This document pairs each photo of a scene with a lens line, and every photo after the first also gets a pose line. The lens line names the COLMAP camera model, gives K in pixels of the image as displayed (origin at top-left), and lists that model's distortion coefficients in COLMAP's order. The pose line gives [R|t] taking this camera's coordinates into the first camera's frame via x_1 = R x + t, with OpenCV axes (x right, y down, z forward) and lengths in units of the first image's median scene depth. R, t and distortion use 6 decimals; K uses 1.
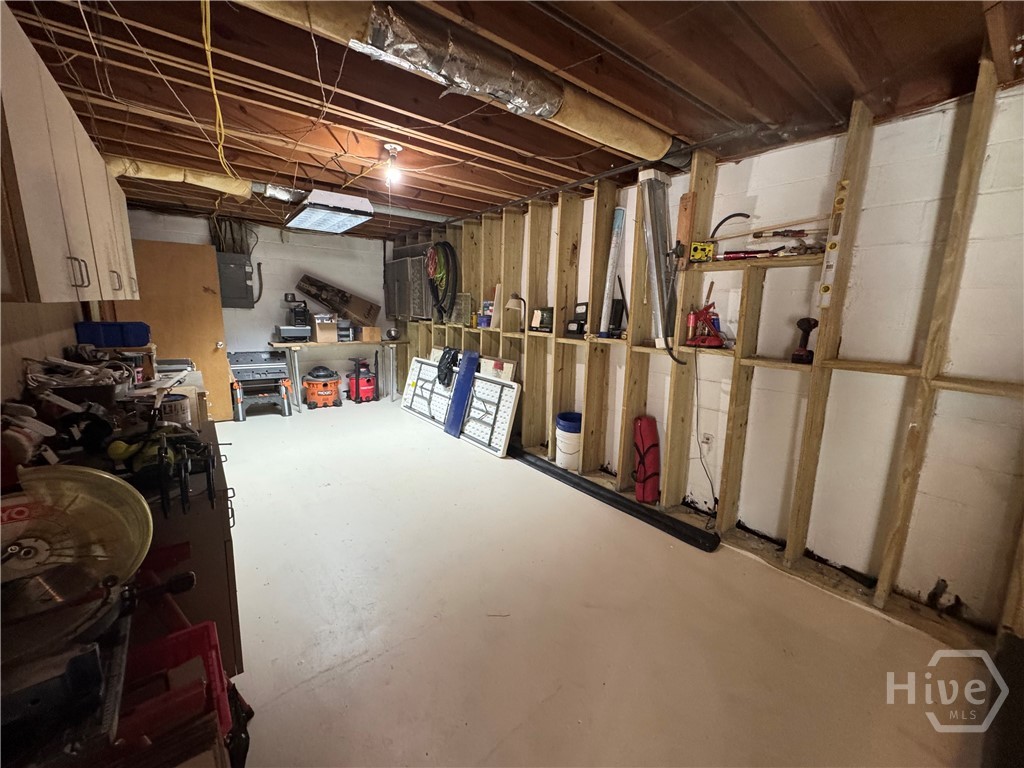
lens RADIAL K [[408.5, 0, 512.0], [0, 408.5, 382.2], [0, 0, 1]] dist [-0.002646, 0.000232]
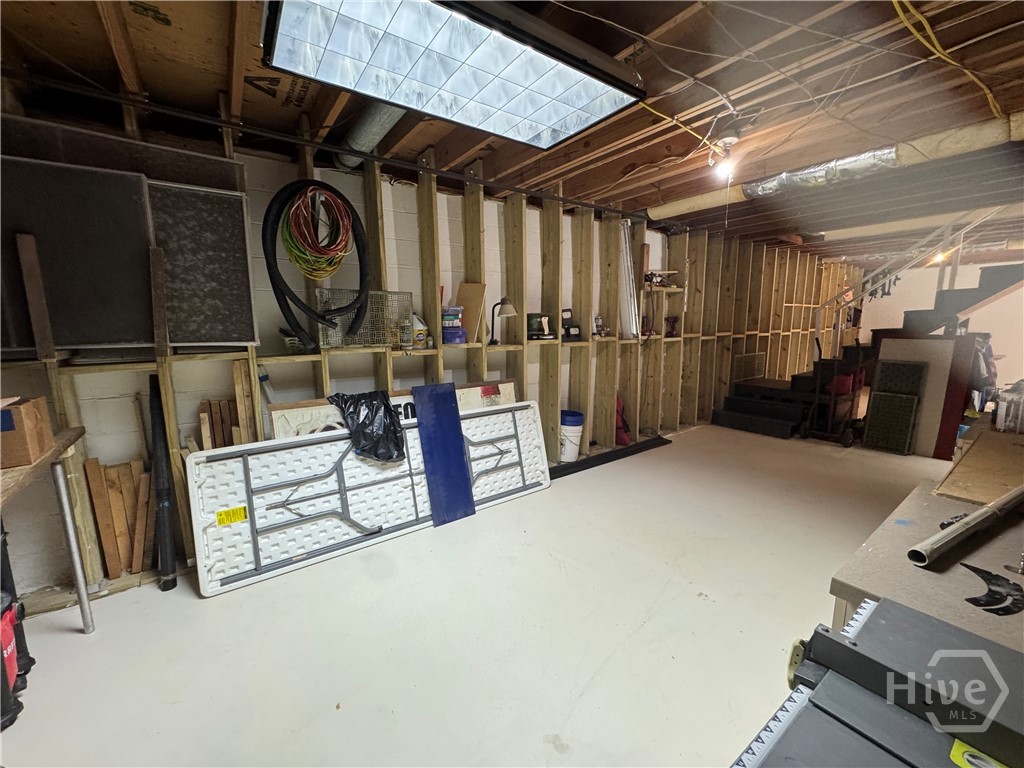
lens RADIAL K [[408.5, 0, 513.1], [0, 408.5, 383.5], [0, 0, 1]] dist [-0.002646, 0.000232]
pose [[0.032167, -0.181554, 0.982855, -0.758470], [0.186184, 0.967240, 0.172576, -0.172488], [-0.981988, 0.177440, 0.064916, 0.876812]]
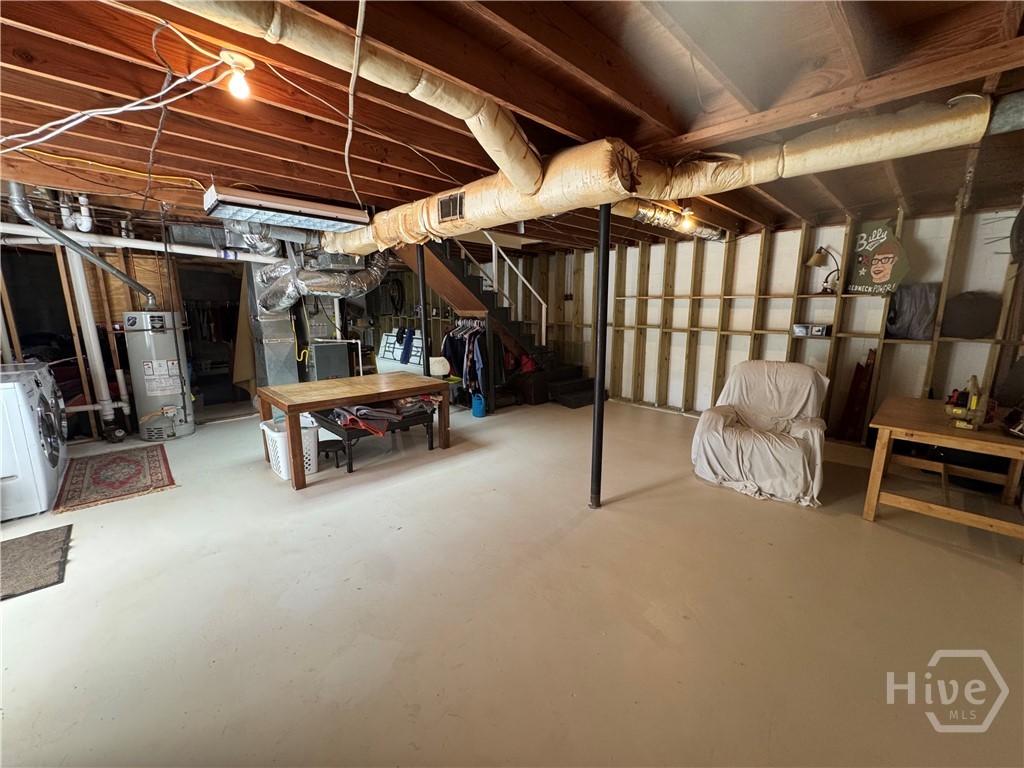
lens RADIAL K [[408.5, 0, 510.7], [0, 408.5, 386.1], [0, 0, 1]] dist [-0.002646, 0.000232]
pose [[0.994137, -0.041247, 0.099947, 0.227183], [0.040241, 0.999117, 0.012063, 0.263384], [-0.100356, -0.007970, 0.994920, -1.419880]]
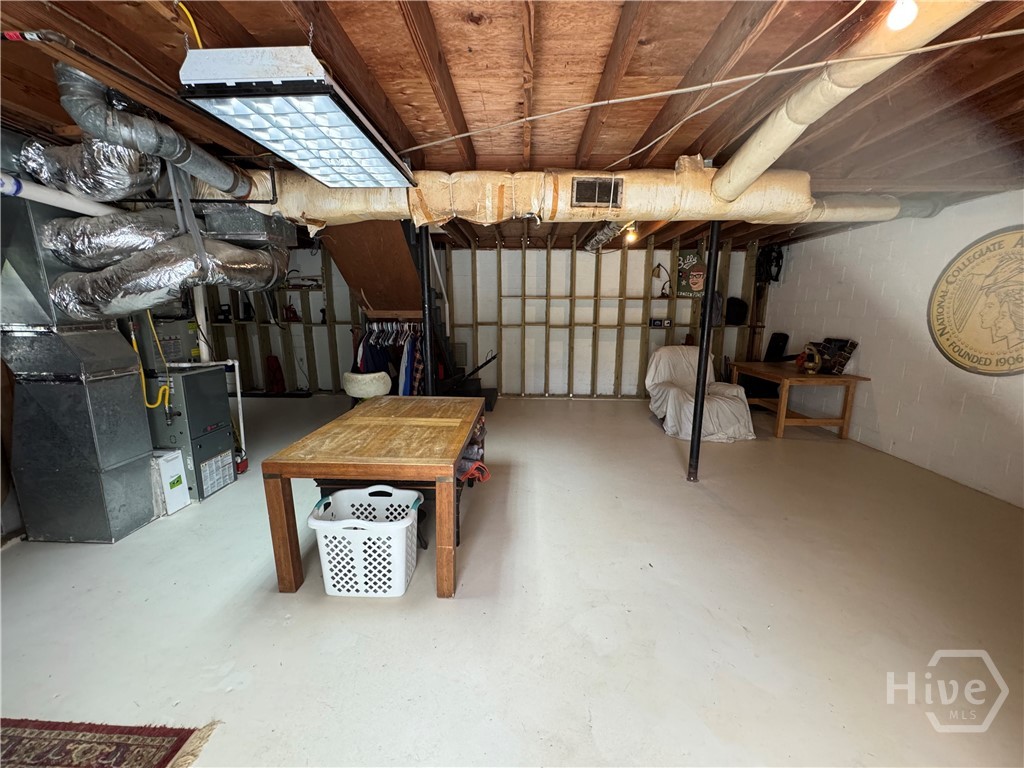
lens RADIAL K [[408.5, 0, 508.4], [0, 408.5, 385.1], [0, 0, 1]] dist [-0.002646, 0.000232]
pose [[0.641008, -0.164906, 0.749610, -0.380599], [0.152274, 0.984556, 0.086378, 0.173895], [-0.752278, 0.058777, 0.656219, -0.997512]]
